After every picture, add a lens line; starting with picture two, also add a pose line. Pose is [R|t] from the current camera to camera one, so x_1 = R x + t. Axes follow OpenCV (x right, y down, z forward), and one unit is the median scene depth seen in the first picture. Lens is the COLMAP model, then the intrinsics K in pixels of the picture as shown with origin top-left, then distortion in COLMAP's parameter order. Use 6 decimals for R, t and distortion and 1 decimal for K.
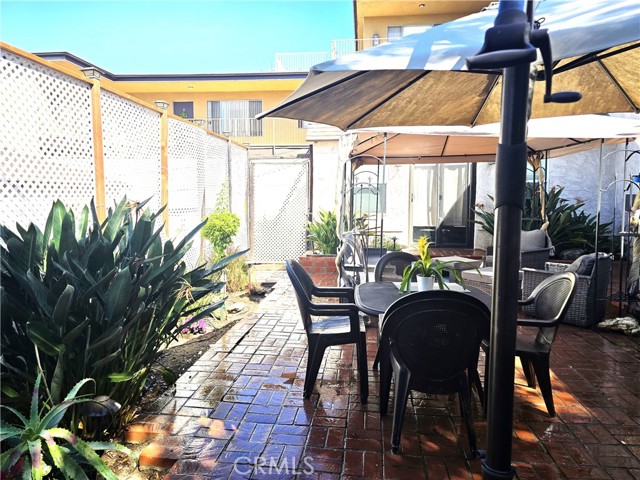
lens RADIAL K [[427.1, 0, 317.9], [0, 427.1, 234.6], [0, 0, 1]] dist [0.048920, -0.048507]
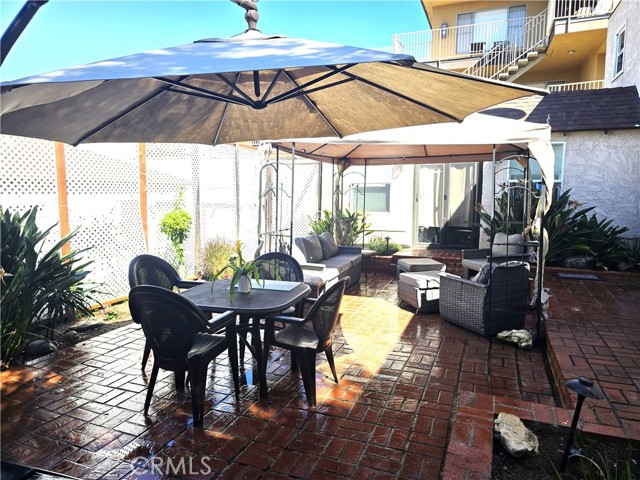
lens RADIAL K [[427.1, 0, 321.8], [0, 427.1, 237.6], [0, 0, 1]] dist [0.048920, -0.048507]
pose [[0.967833, 0.033365, -0.249373, 0.265915], [-0.027519, 0.999259, 0.026894, -0.014242], [0.250085, -0.019166, 0.968034, -0.018932]]
